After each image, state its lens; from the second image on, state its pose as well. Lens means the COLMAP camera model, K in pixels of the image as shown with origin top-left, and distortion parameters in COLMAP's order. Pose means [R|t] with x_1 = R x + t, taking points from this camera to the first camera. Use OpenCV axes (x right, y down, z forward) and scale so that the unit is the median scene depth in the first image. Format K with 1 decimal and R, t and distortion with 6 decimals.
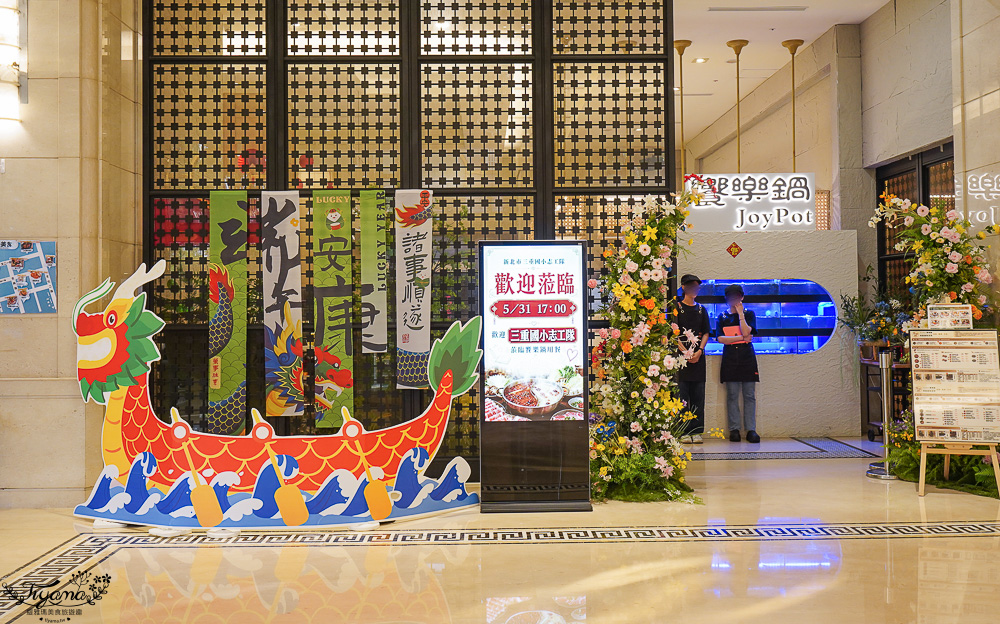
lens RADIAL K [[967.6, 0, 500.0], [0, 967.6, 312.0], [0, 0, 1]] dist [0.012816, 0.003490]
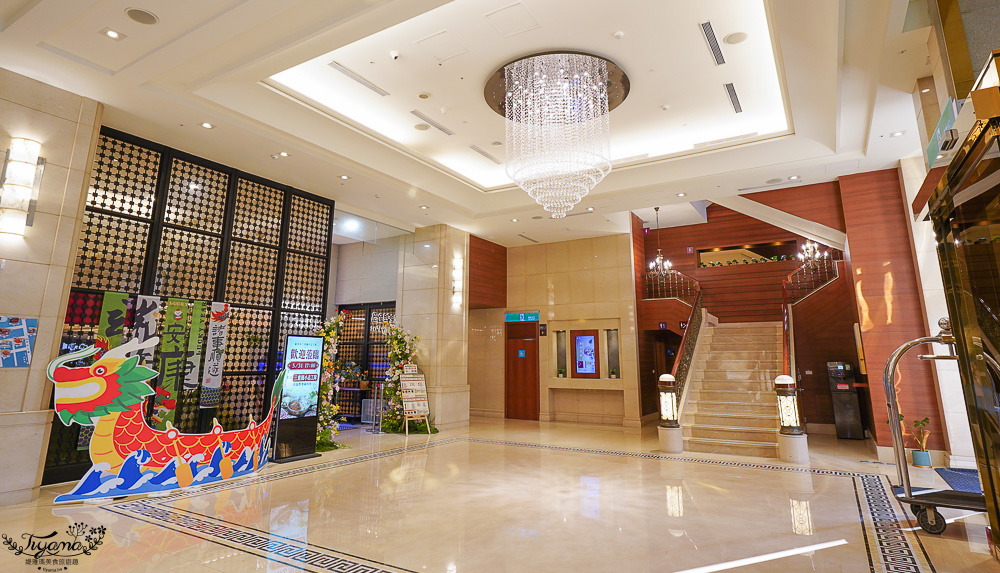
lens RADIAL K [[532.5, 0, 500.0], [0, 532.5, 286.5], [0, 0, 1]] dist [0.025912, 0.000394]
pose [[0.543479, 0.131926, 0.828991, -0.691934], [-0.011486, 0.988649, -0.149803, -0.003898], [-0.839344, 0.071893, 0.538825, -0.052395]]
